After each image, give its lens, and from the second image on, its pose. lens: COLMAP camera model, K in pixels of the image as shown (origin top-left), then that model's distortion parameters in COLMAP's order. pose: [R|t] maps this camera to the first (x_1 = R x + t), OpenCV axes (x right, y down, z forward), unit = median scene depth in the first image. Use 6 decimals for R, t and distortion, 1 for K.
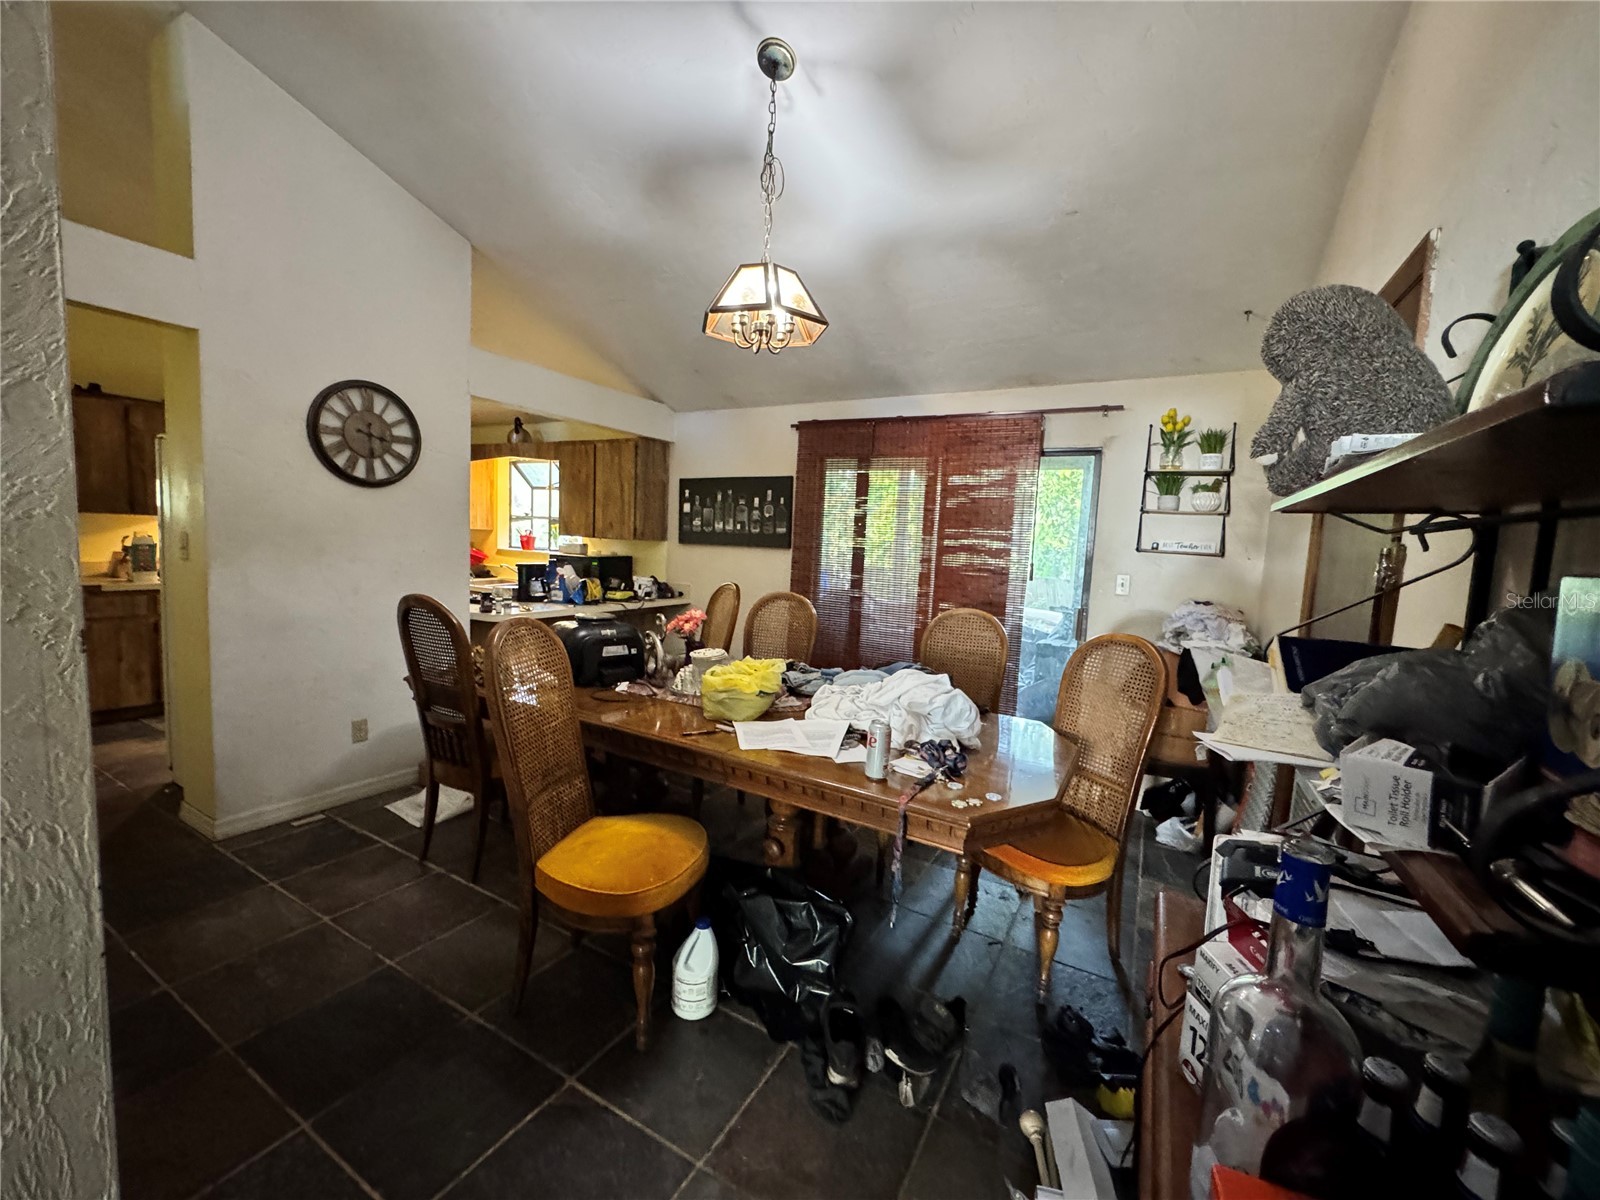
lens RADIAL K [[642.9, 0, 800.5], [0, 642.9, 597.9], [0, 0, 1]] dist [0.004033, 0.000071]
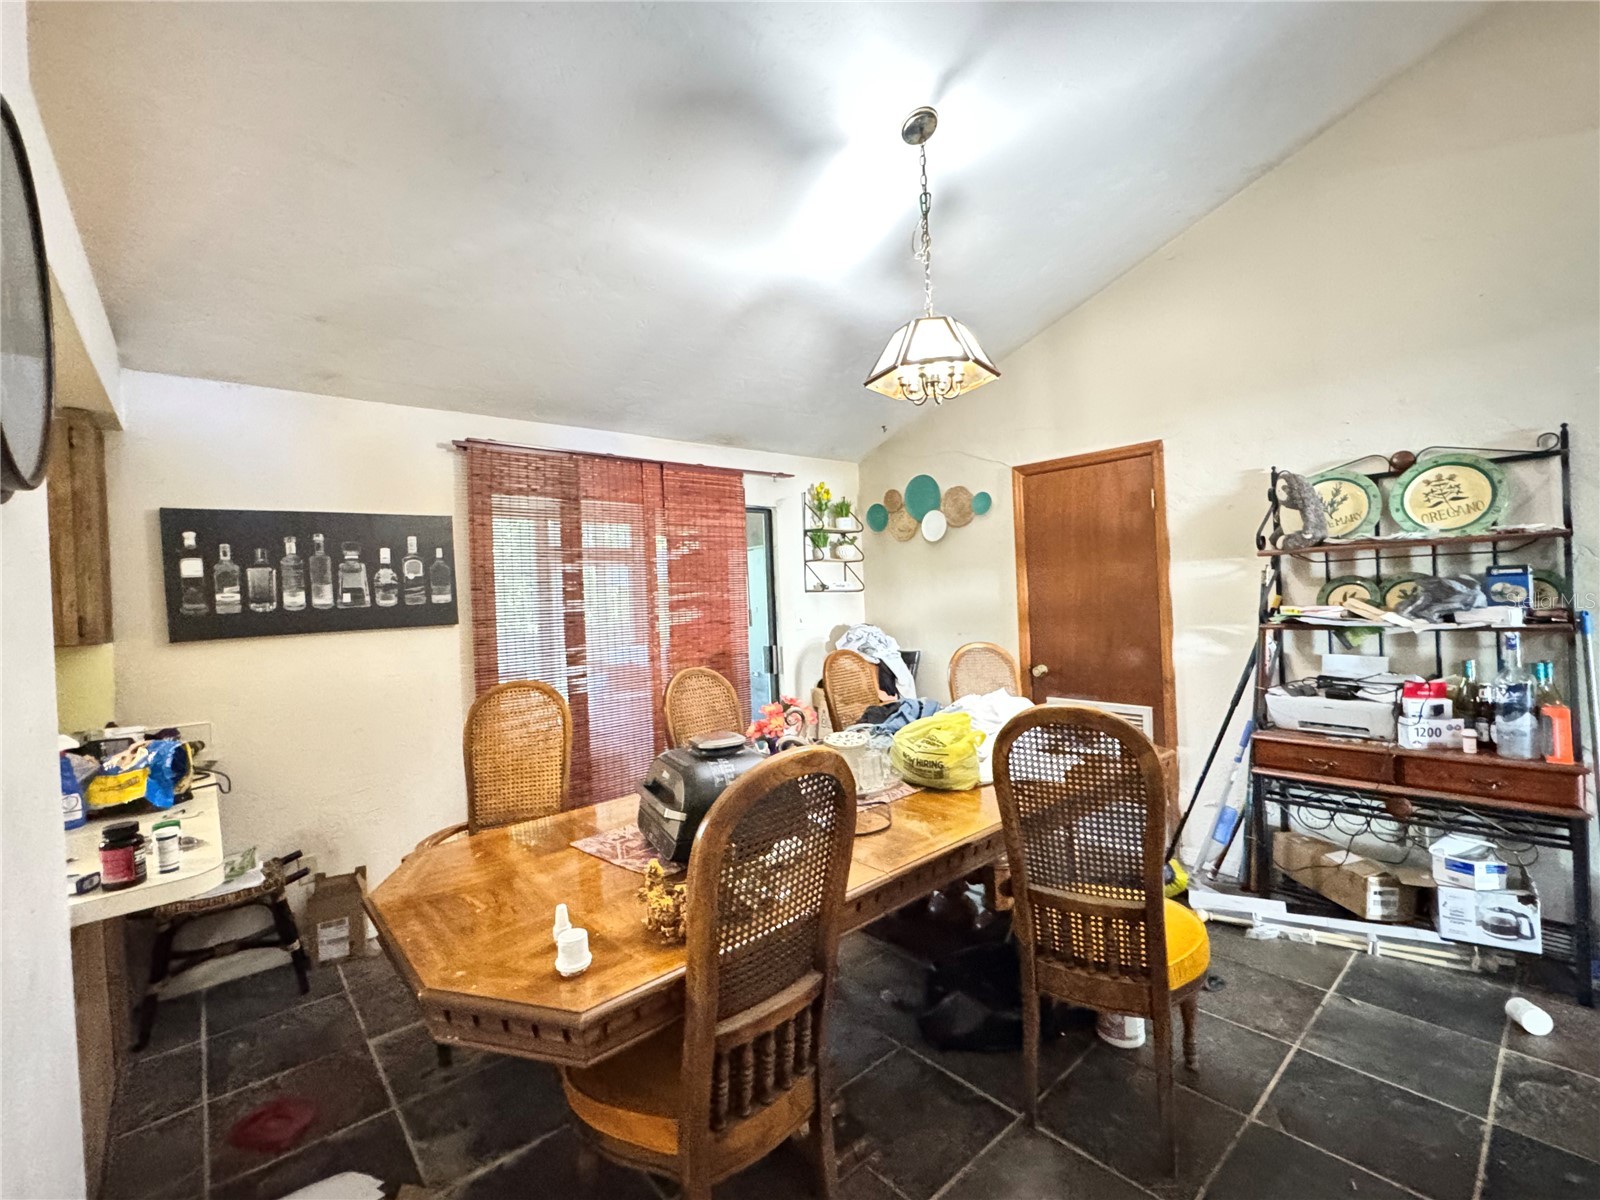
lens RADIAL K [[698.5, 0, 799.9], [0, 698.5, 602.0], [0, 0, 1]] dist [-0.004491, -0.000239]
pose [[0.347396, -0.063553, 0.935562, -0.550795], [0.147698, 0.988956, 0.012337, -0.055795], [-0.926014, 0.133895, 0.352946, 0.409928]]
